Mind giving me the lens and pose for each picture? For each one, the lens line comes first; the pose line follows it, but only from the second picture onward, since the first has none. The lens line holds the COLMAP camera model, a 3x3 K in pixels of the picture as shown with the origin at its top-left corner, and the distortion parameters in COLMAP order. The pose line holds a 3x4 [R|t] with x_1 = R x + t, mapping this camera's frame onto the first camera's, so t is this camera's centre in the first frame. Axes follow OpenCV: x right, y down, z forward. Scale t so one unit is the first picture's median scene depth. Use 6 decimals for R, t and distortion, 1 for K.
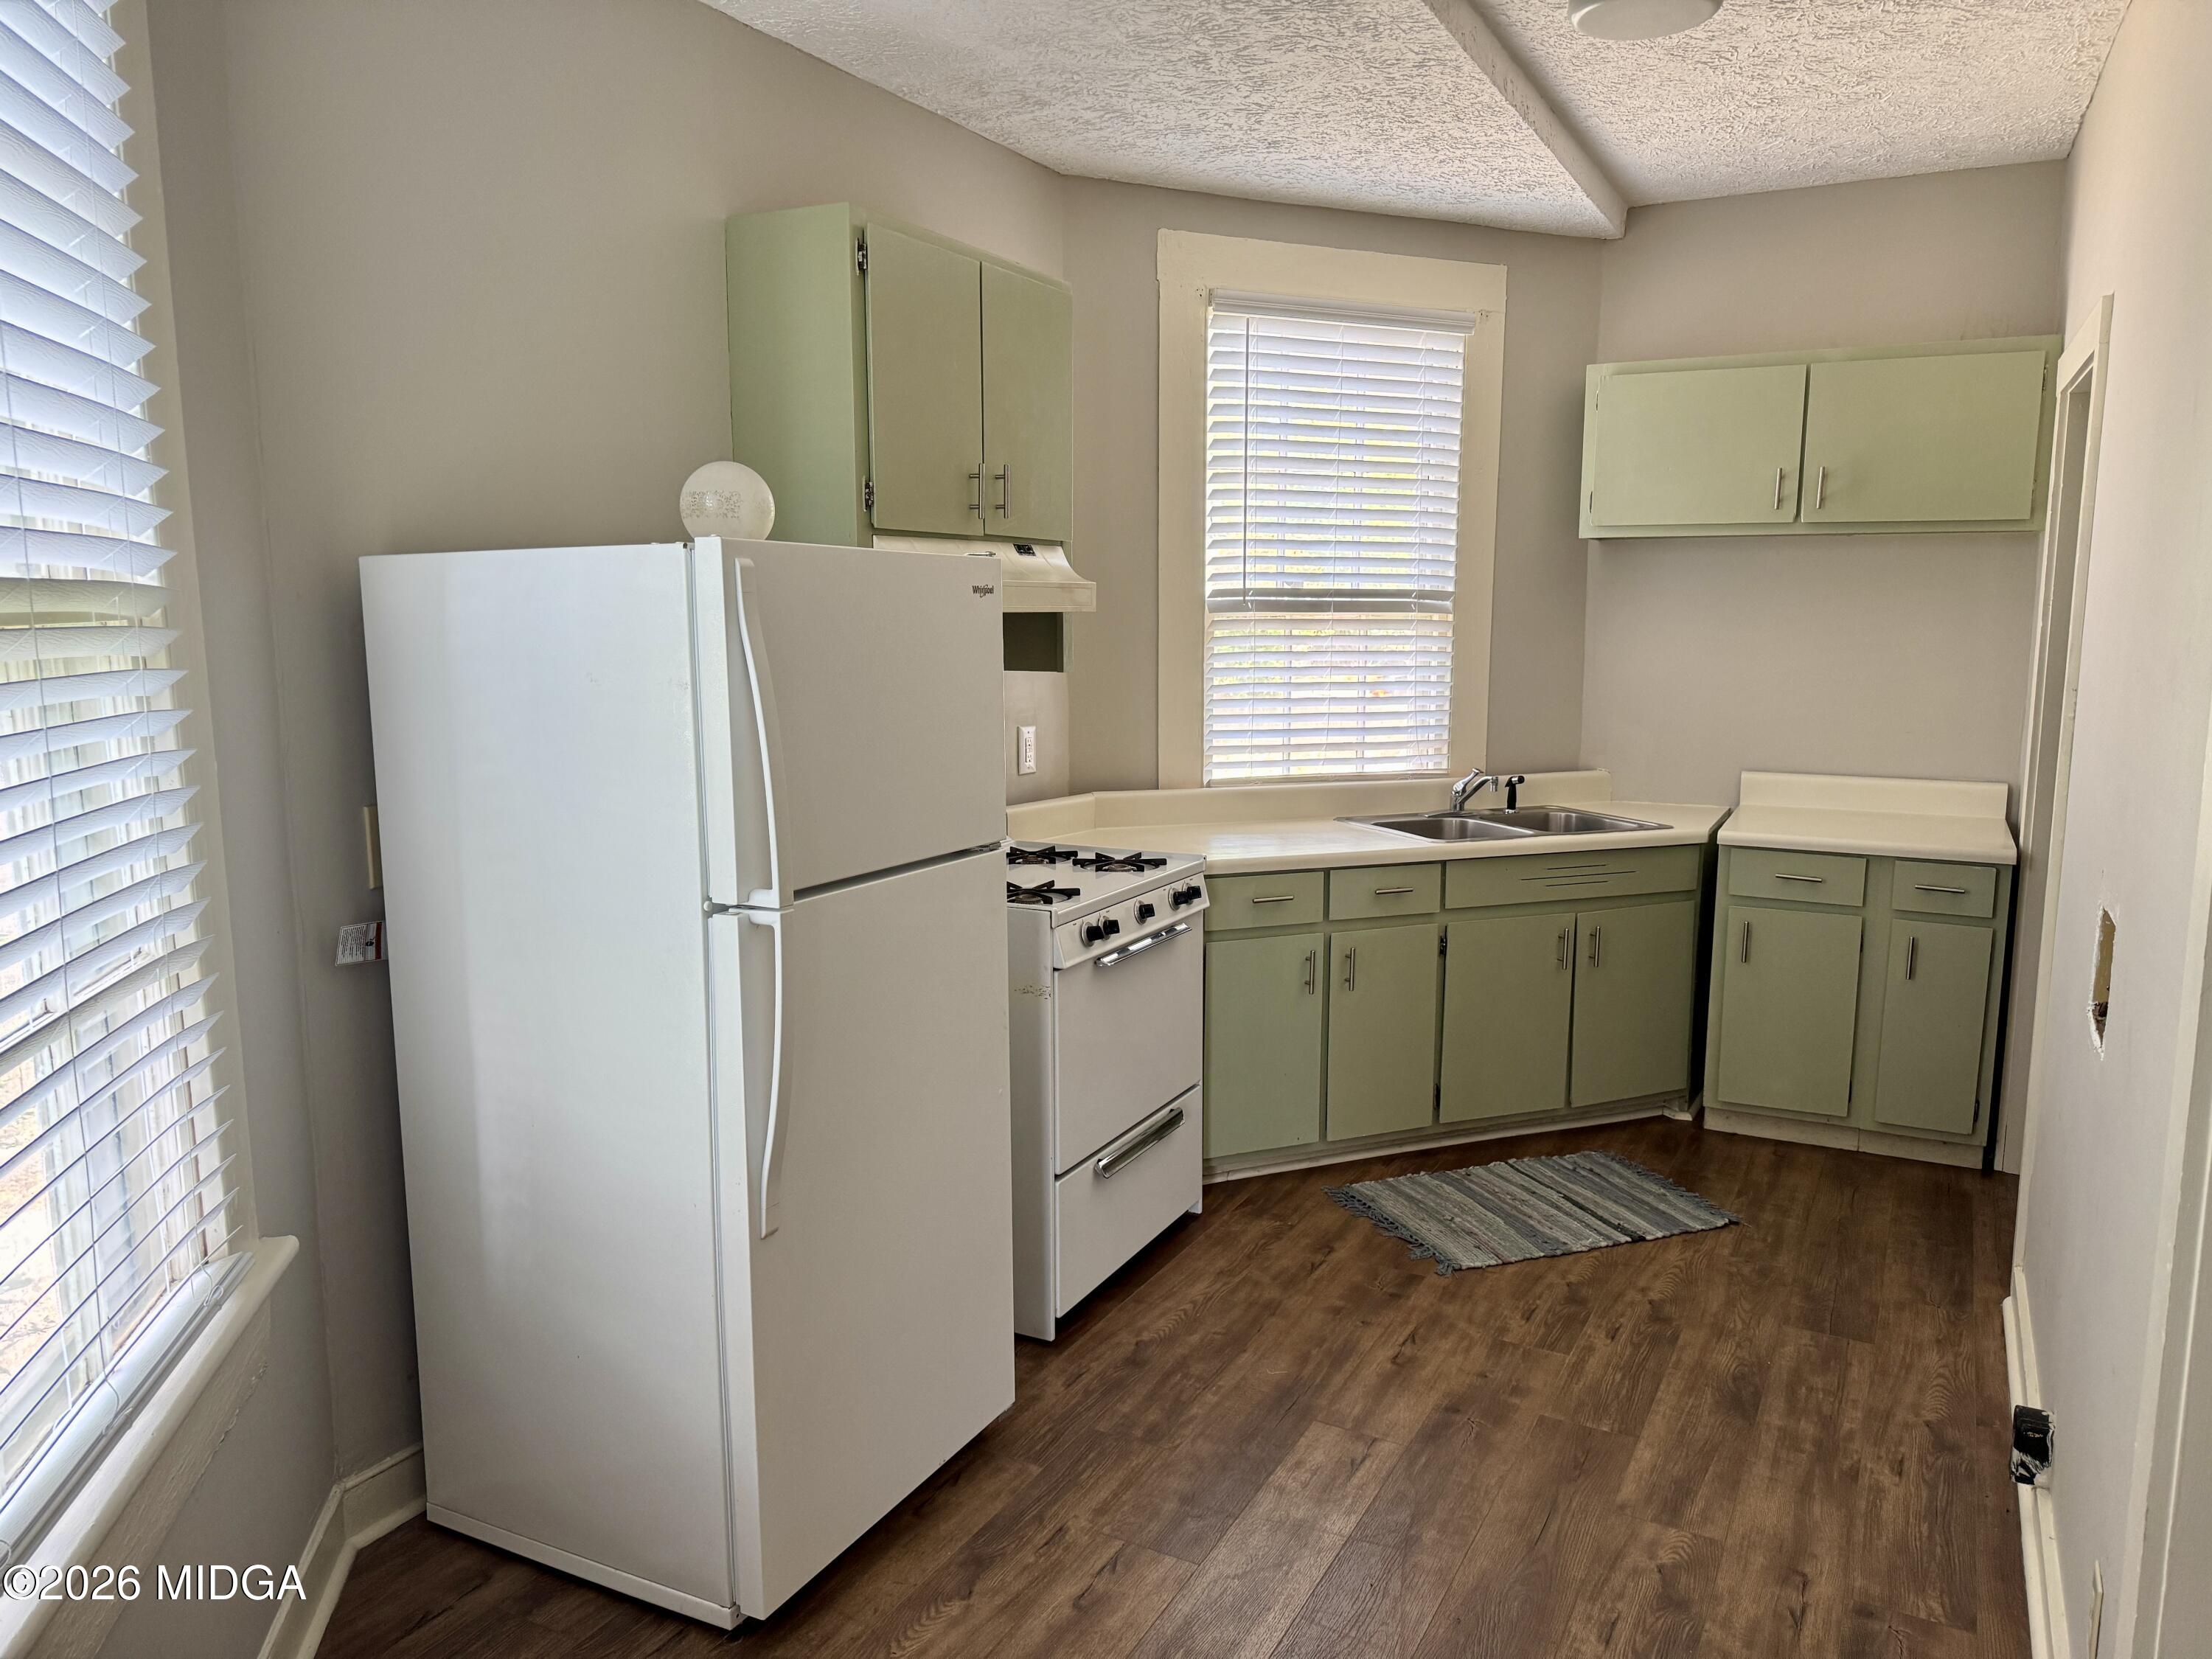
lens RADIAL K [[1562.6, 0, 1097.2], [0, 1562.6, 826.9], [0, 0, 1]] dist [0.010296, -0.001065]
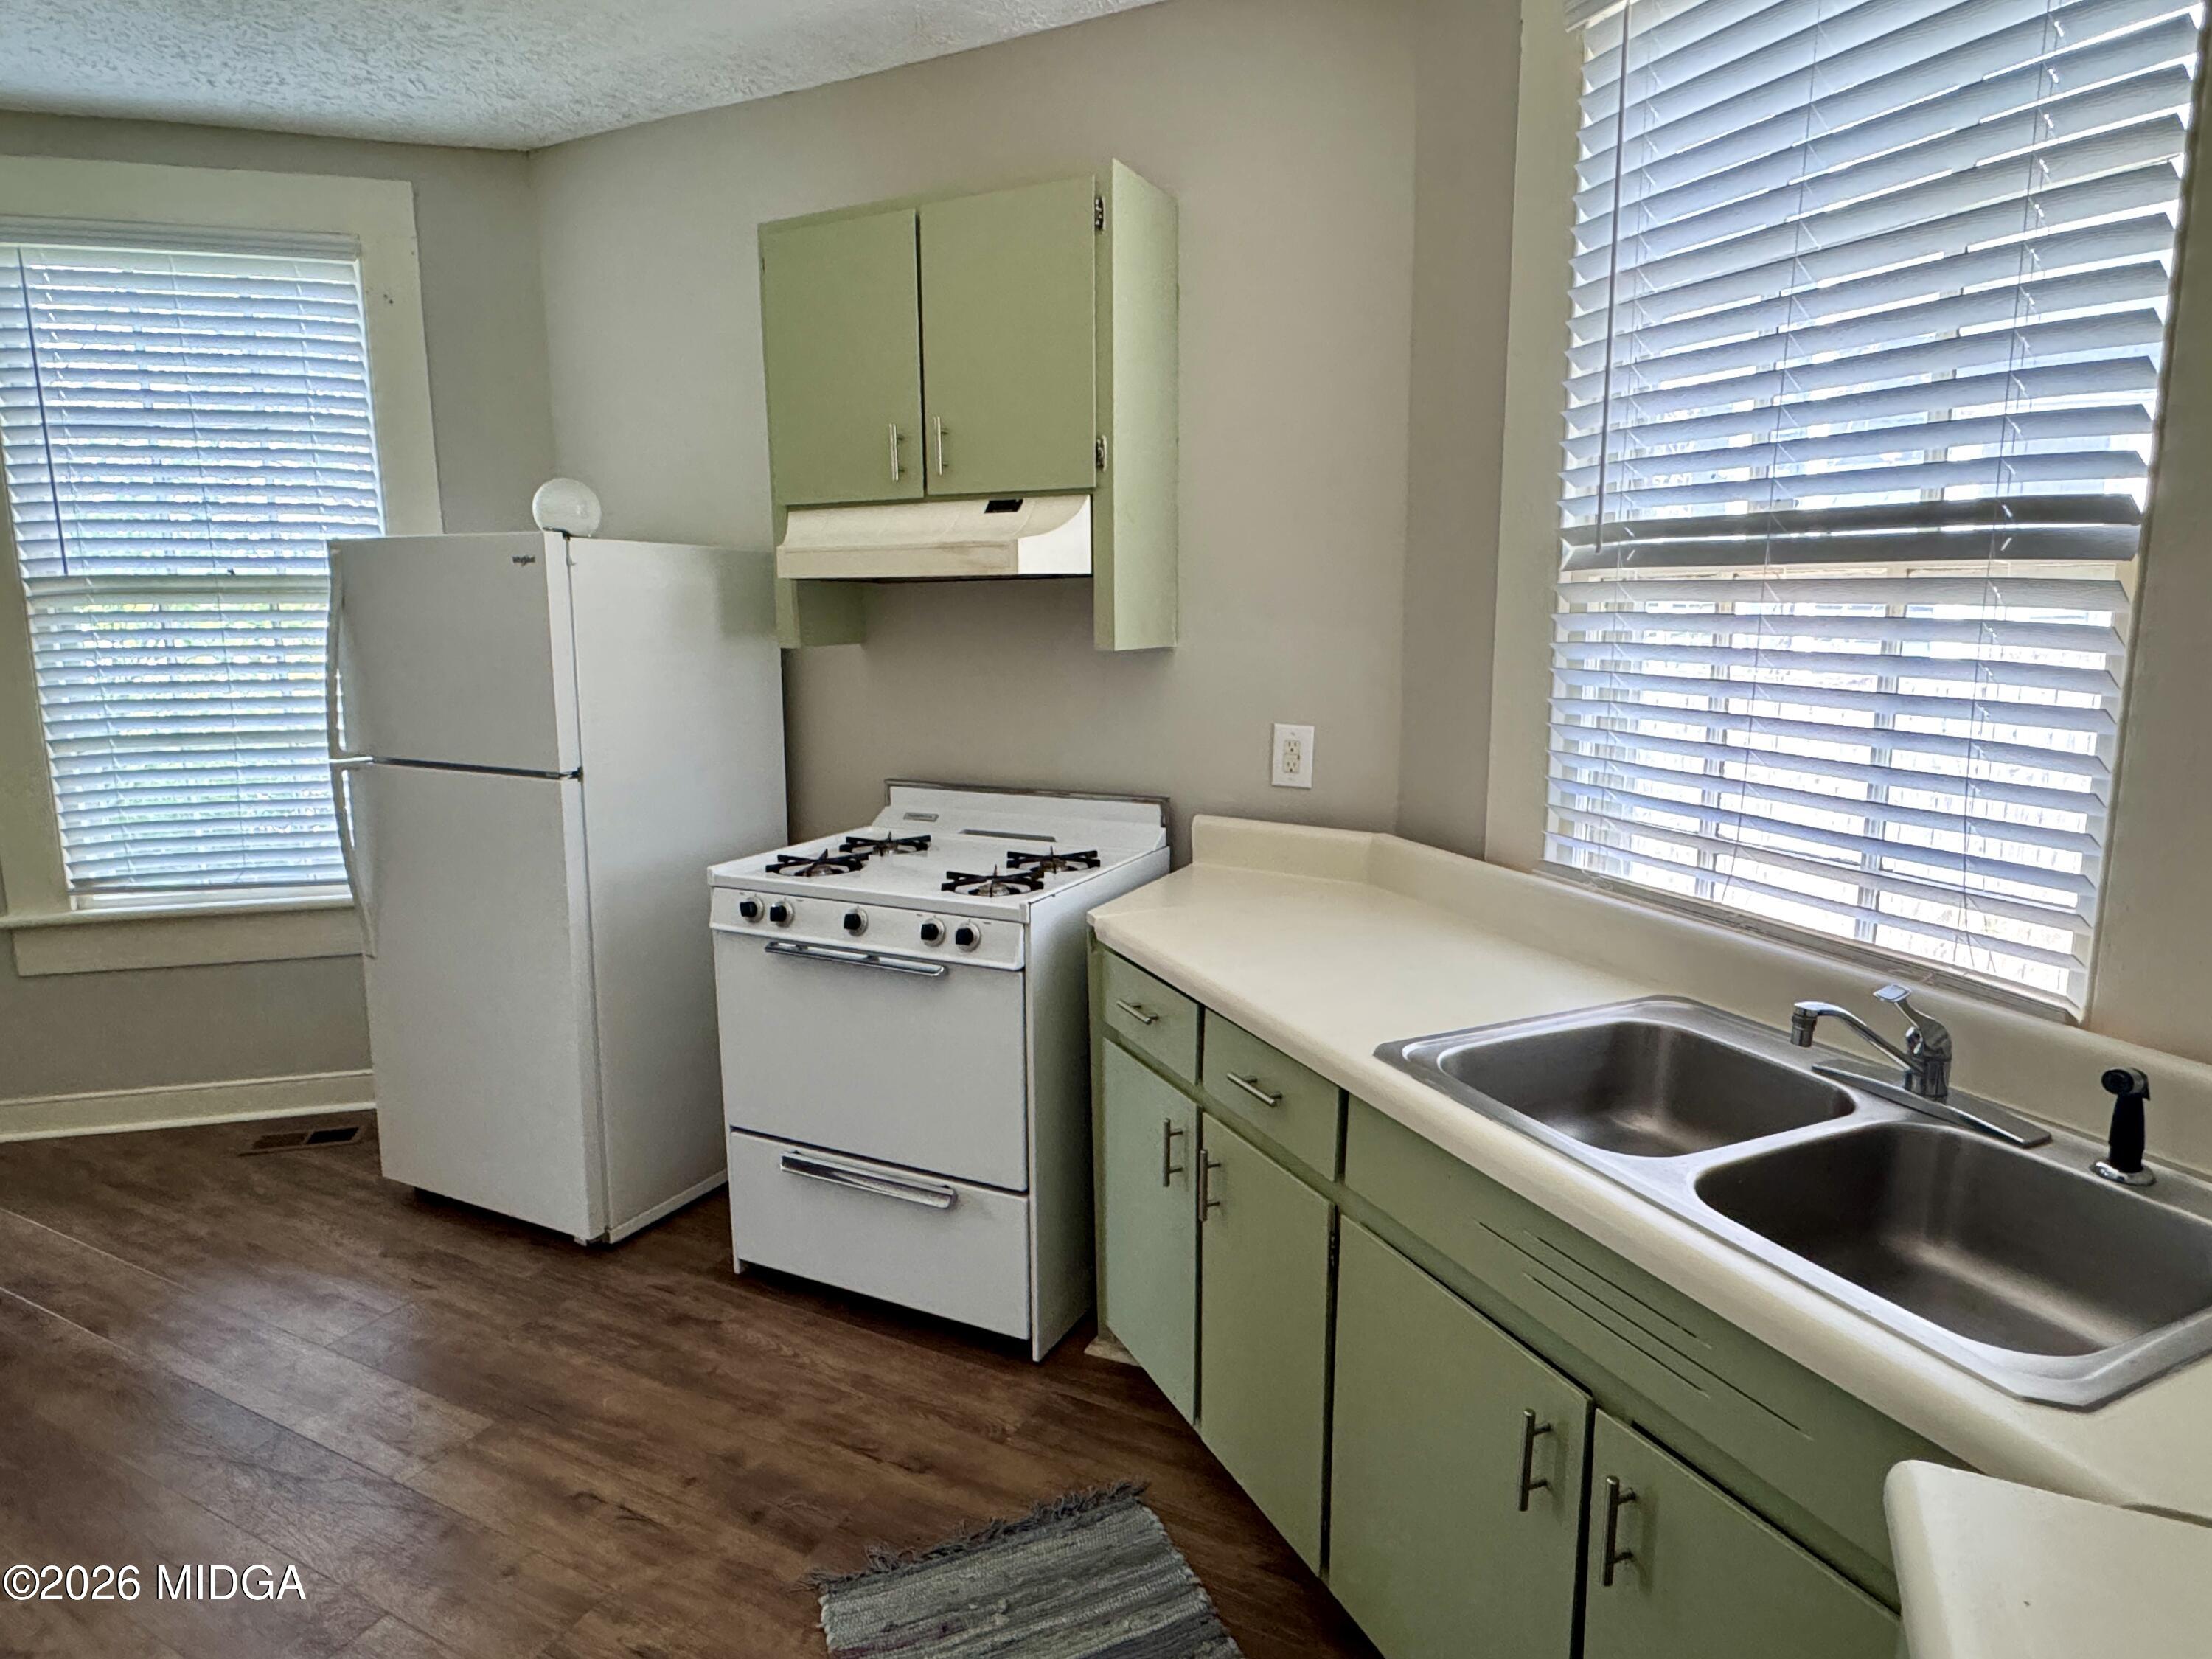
lens RADIAL K [[1317.6, 0, 1094.3], [0, 1317.6, 840.8], [0, 0, 1]] dist [0.030292, -0.001992]
pose [[-0.010511, 0.182991, -0.983058, 0.713179], [-0.132627, 0.974172, 0.182755, -0.136310], [0.991110, 0.132301, 0.014030, 1.064394]]
